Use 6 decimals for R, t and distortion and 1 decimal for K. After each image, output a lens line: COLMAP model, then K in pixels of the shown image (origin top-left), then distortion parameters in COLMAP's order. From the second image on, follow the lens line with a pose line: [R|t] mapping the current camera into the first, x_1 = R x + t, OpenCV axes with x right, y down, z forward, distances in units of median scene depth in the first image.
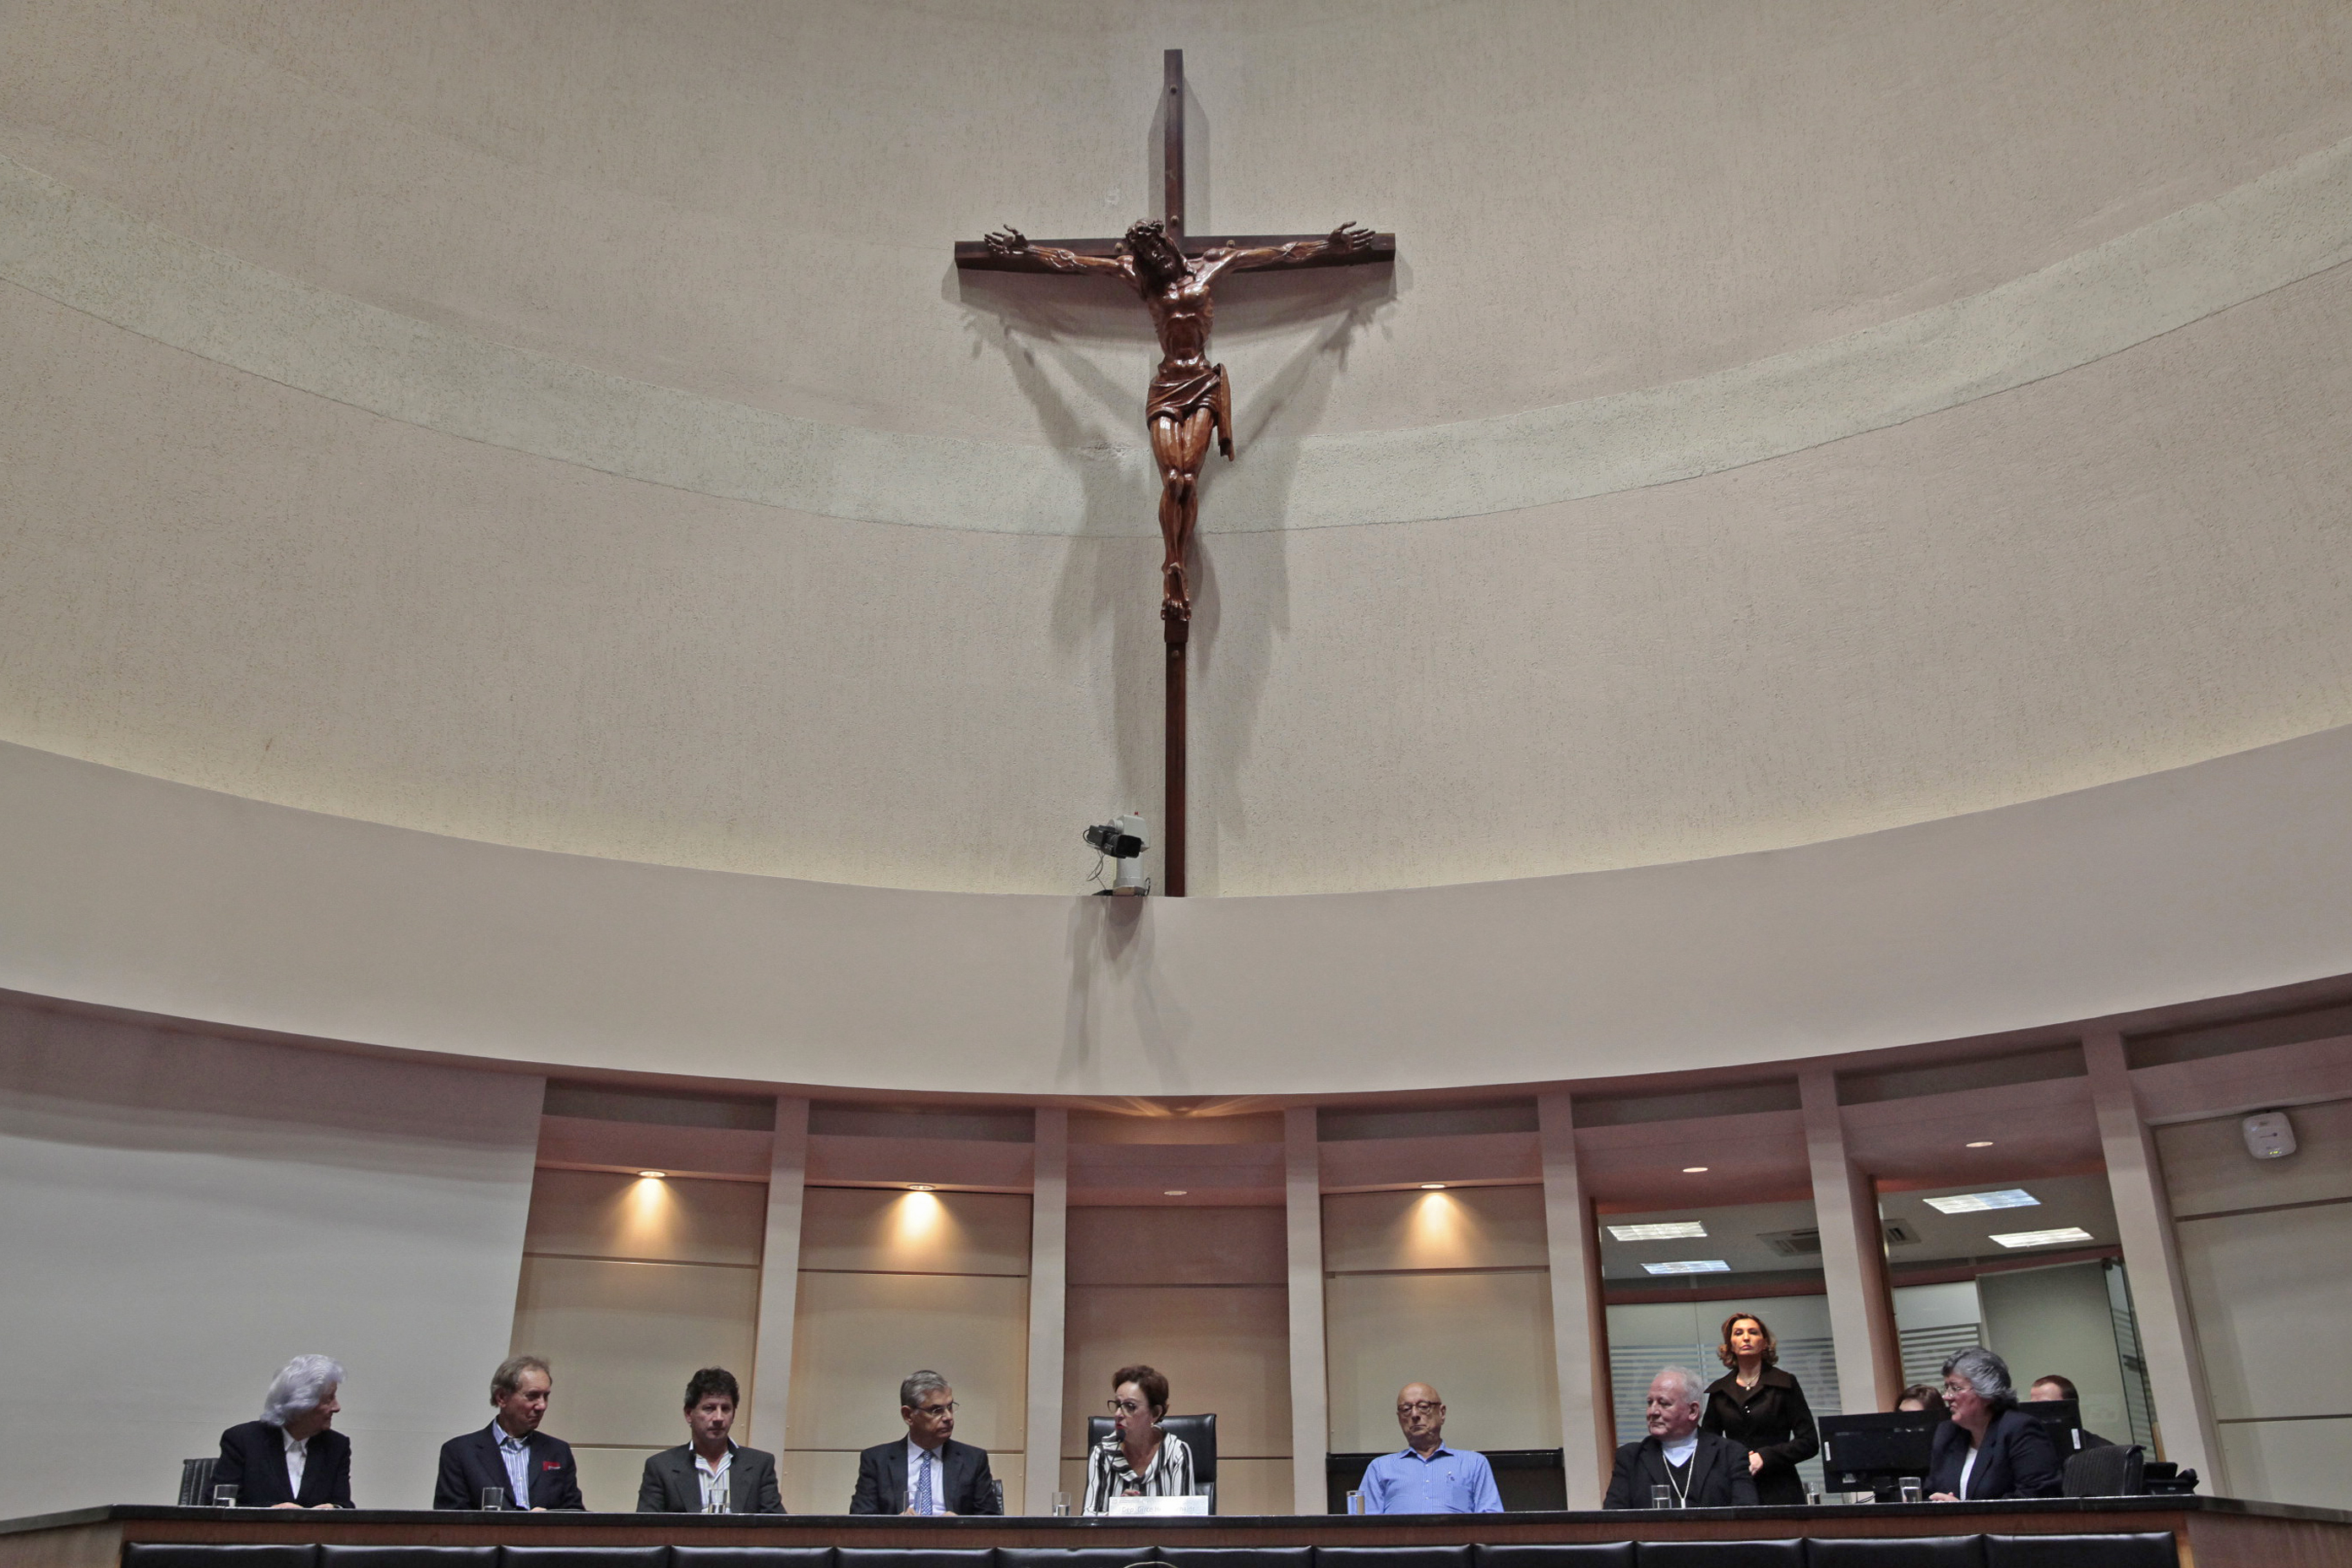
lens RADIAL K [[2012.7, 0, 1196.0], [0, 2012.7, 799.4], [0, 0, 1]] dist [-0.058380, 0.083932]
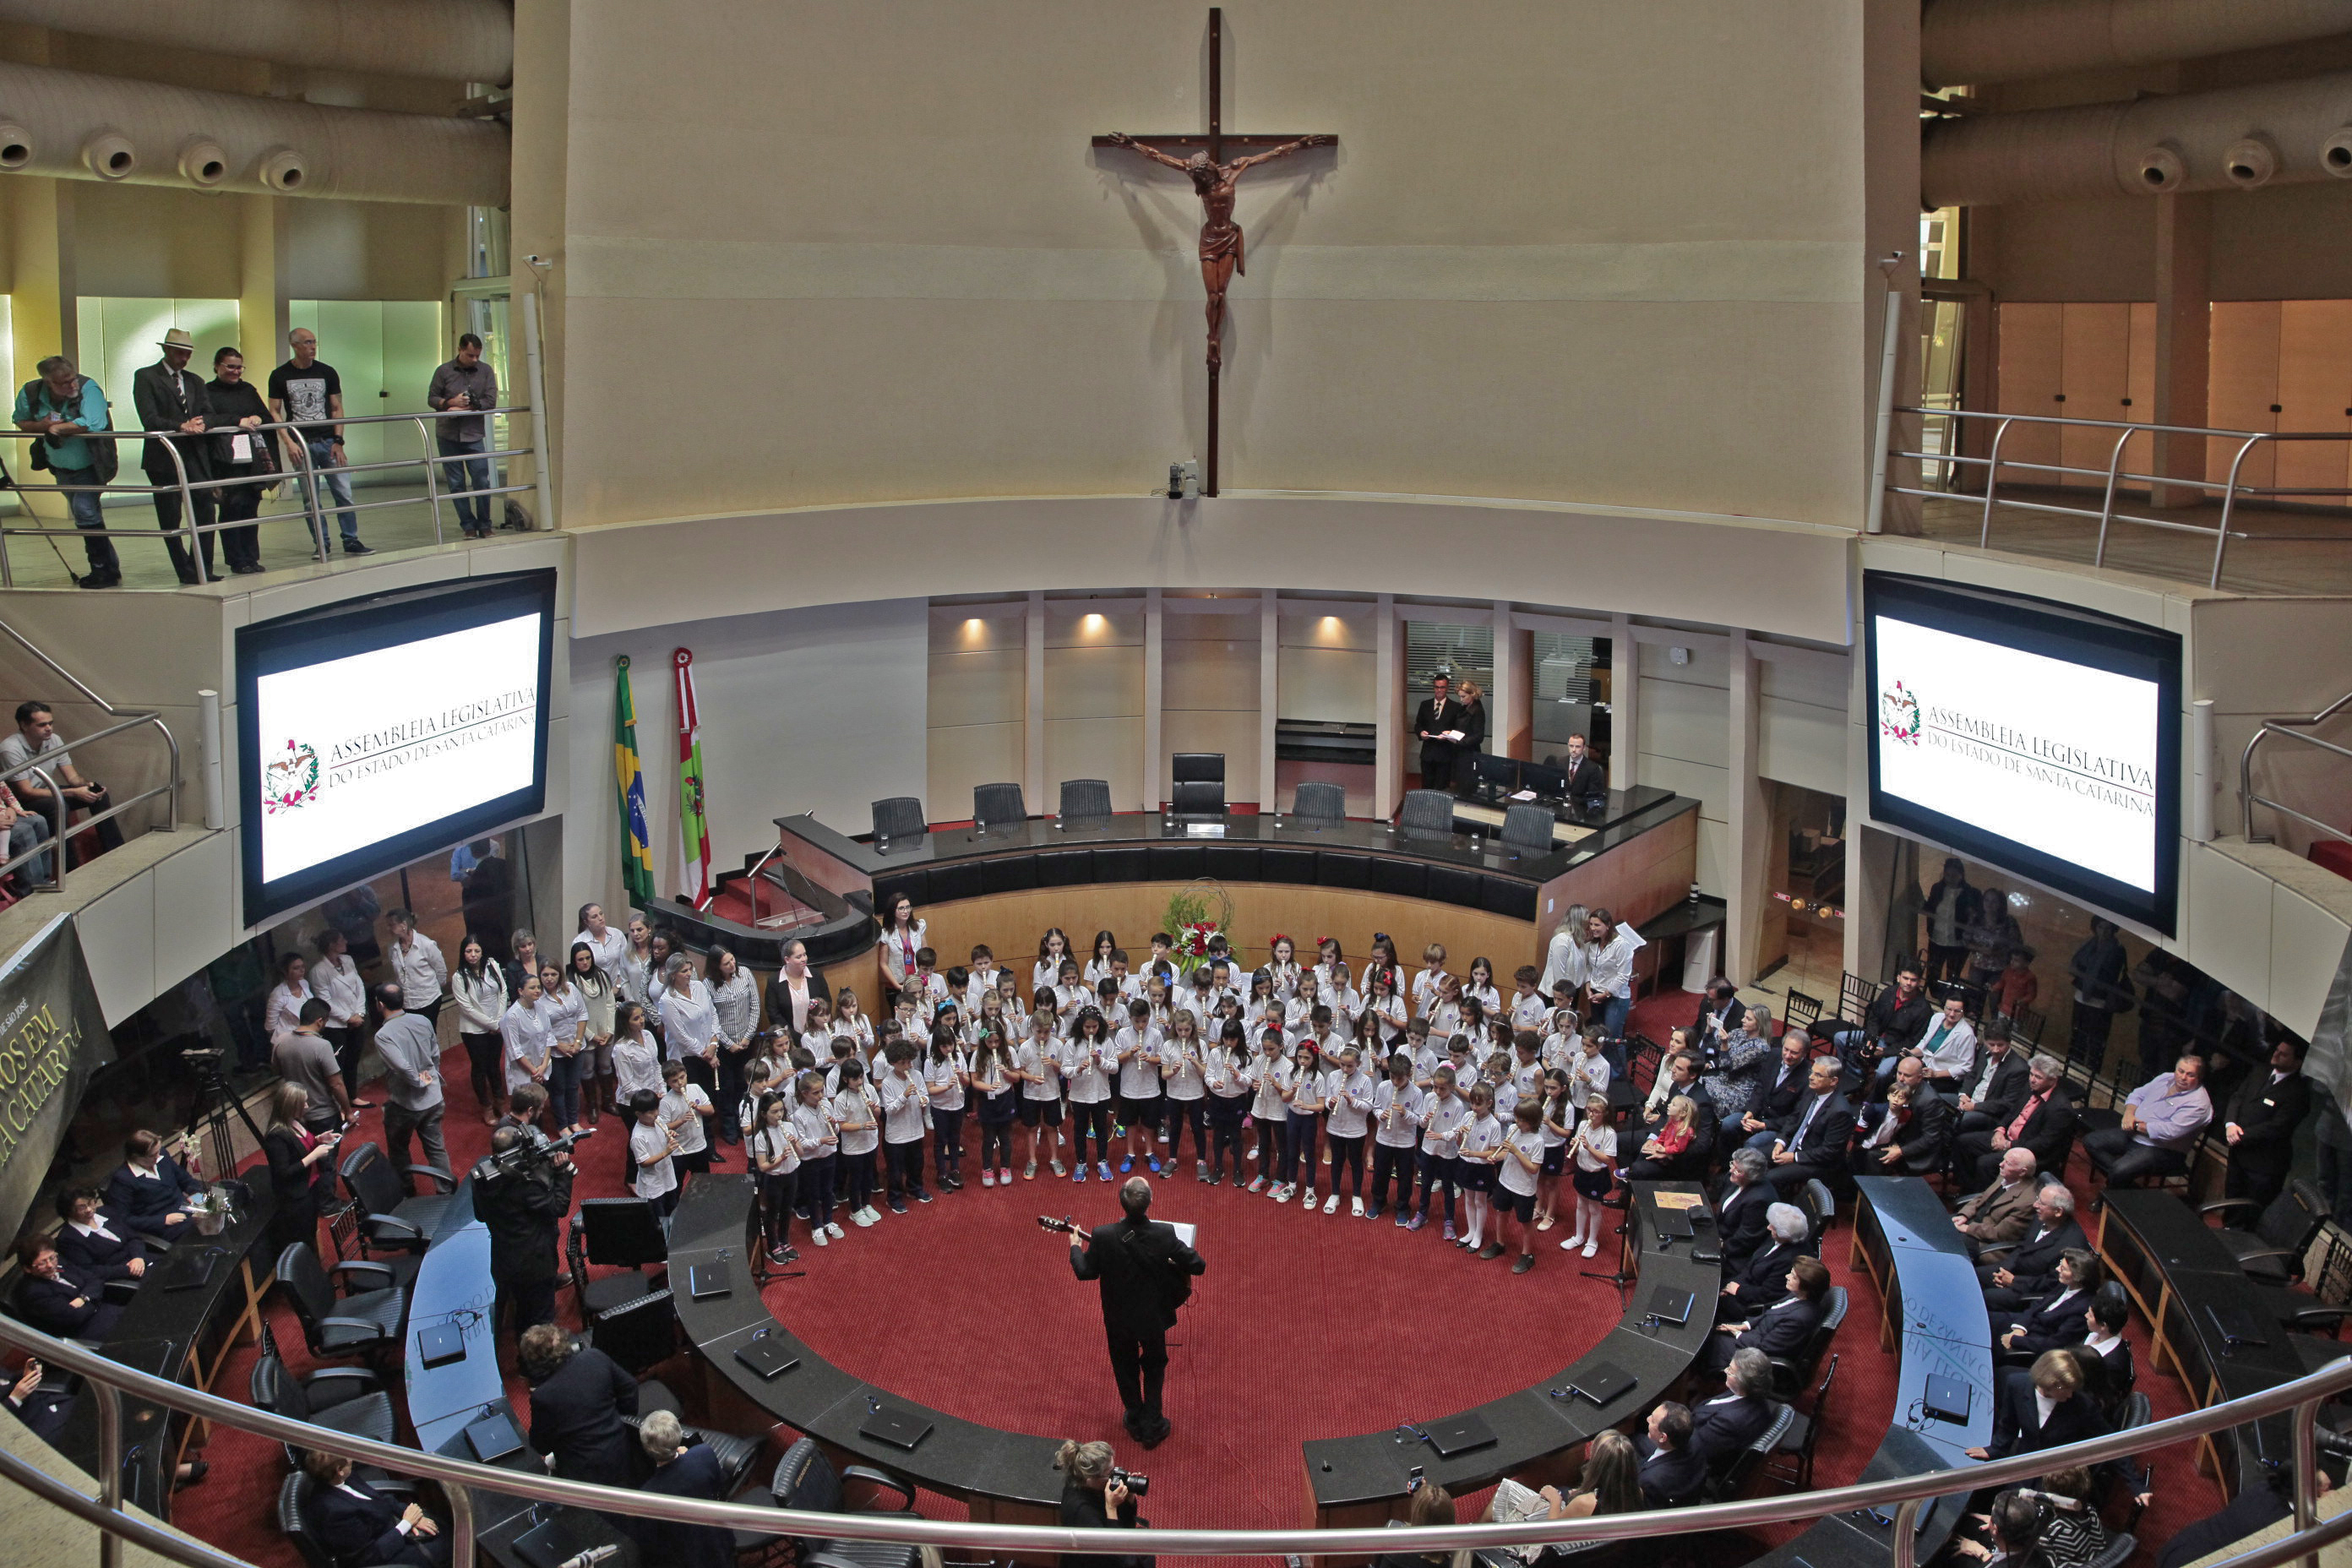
lens RADIAL K [[1629.2, 0, 1176.0], [0, 1629.2, 784.0], [0, 0, 1]] dist [-0.093870, 0.001892]
pose [[0.999708, 0.012035, -0.020957, -0.008713], [0.003198, 0.793669, 0.608341, -0.730119], [0.023954, -0.608230, 0.793399, -0.513586]]
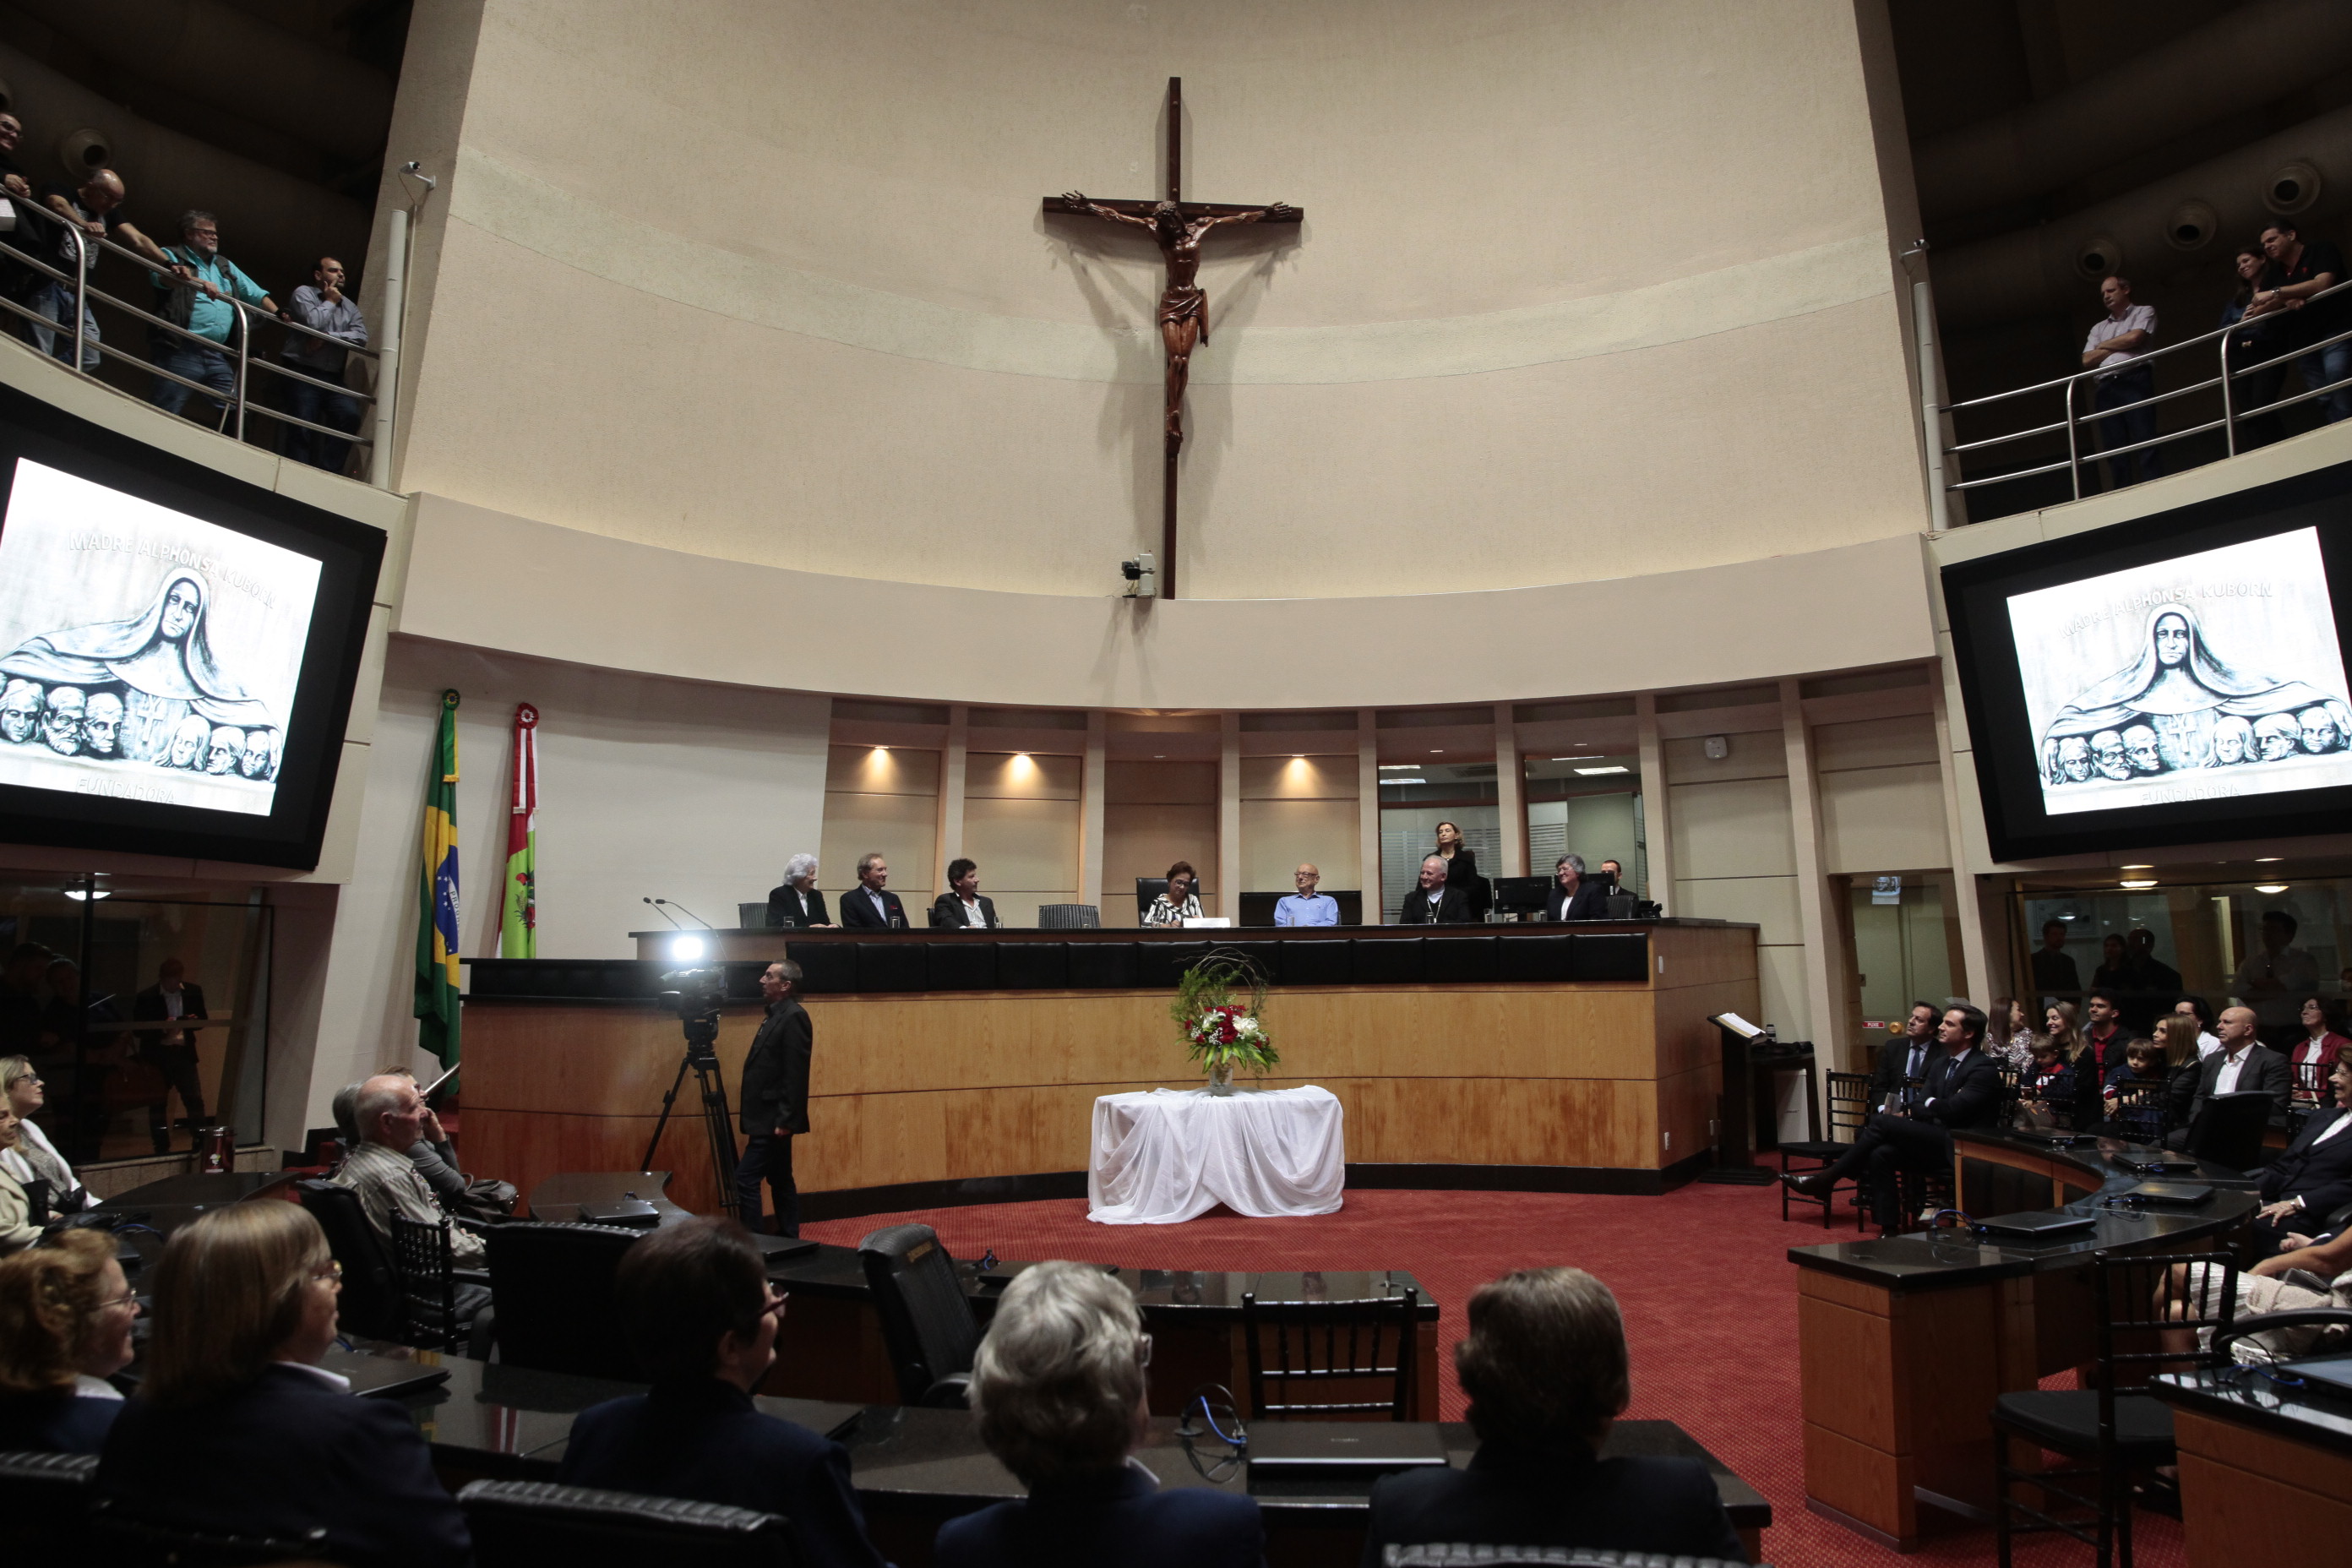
lens RADIAL K [[1629.2, 0, 1176.0], [0, 1629.2, 784.0], [0, 0, 1]] dist [-0.093870, 0.001892]
pose [[0.989883, 0.008571, 0.141628, -0.207066], [-0.045499, 0.964636, 0.259630, -0.169413], [-0.134394, -0.263447, 0.955266, -0.437395]]
